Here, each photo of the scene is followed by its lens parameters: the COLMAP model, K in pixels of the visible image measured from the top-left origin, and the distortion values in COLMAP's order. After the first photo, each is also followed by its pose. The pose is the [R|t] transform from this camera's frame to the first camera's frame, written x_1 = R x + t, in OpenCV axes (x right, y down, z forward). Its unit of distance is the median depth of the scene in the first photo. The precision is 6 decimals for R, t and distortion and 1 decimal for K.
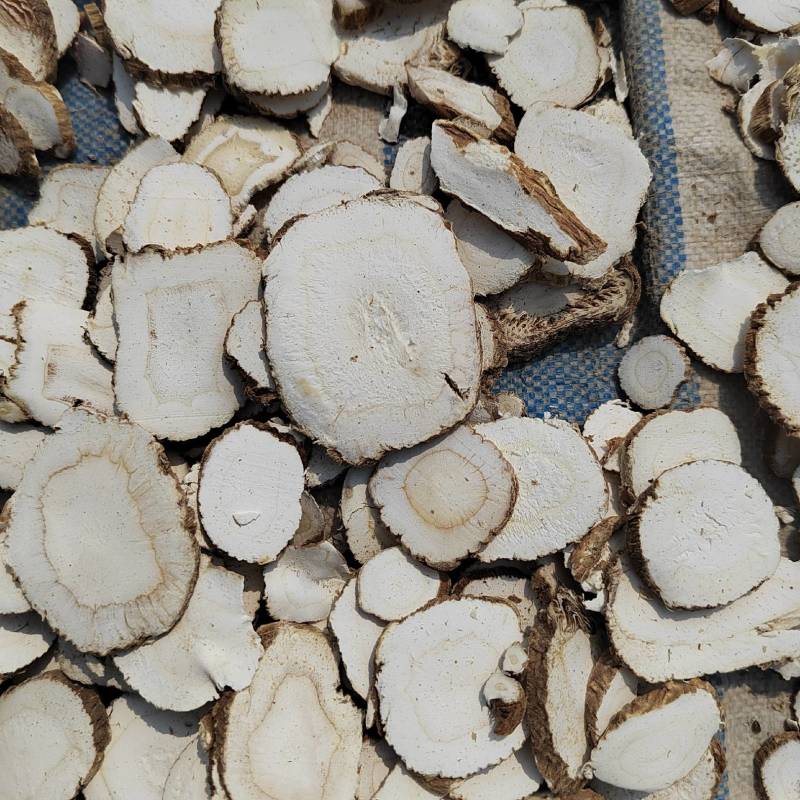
lens RADIAL K [[938.0, 0, 397.6], [0, 938.0, 396.0], [0, 0, 1]] dist [-0.102944, 0.000000]
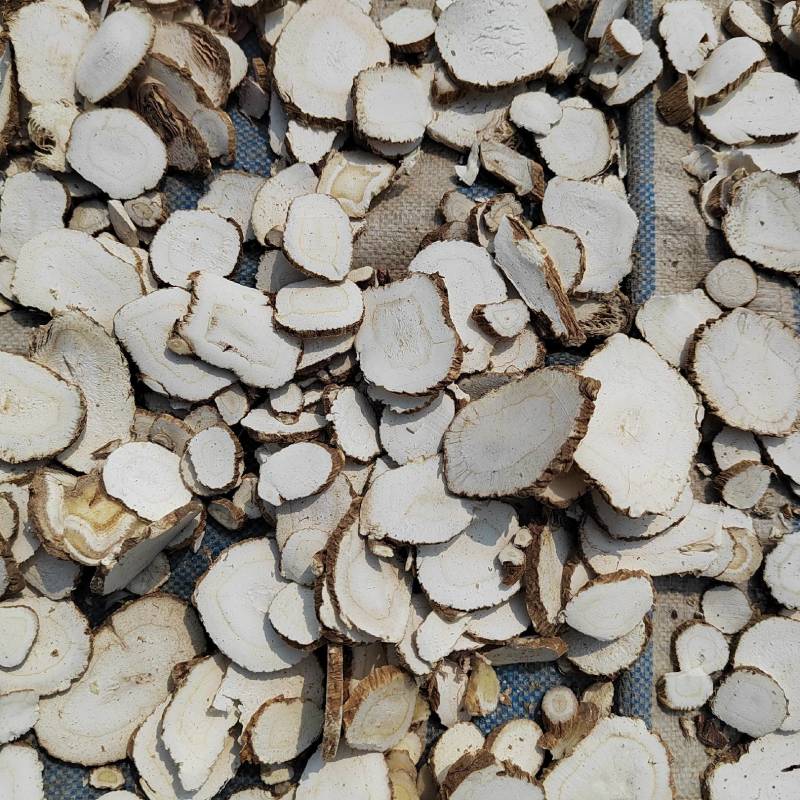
lens RADIAL K [[938.0, 0, 401.5], [0, 938.0, 403.1], [0, 0, 1]] dist [-0.102944, 0.000000]
pose [[0.991199, 0.110386, 0.073065, -0.172714], [-0.107112, 0.993120, -0.047317, 0.143244], [-0.077786, 0.039074, 0.996204, -0.424467]]
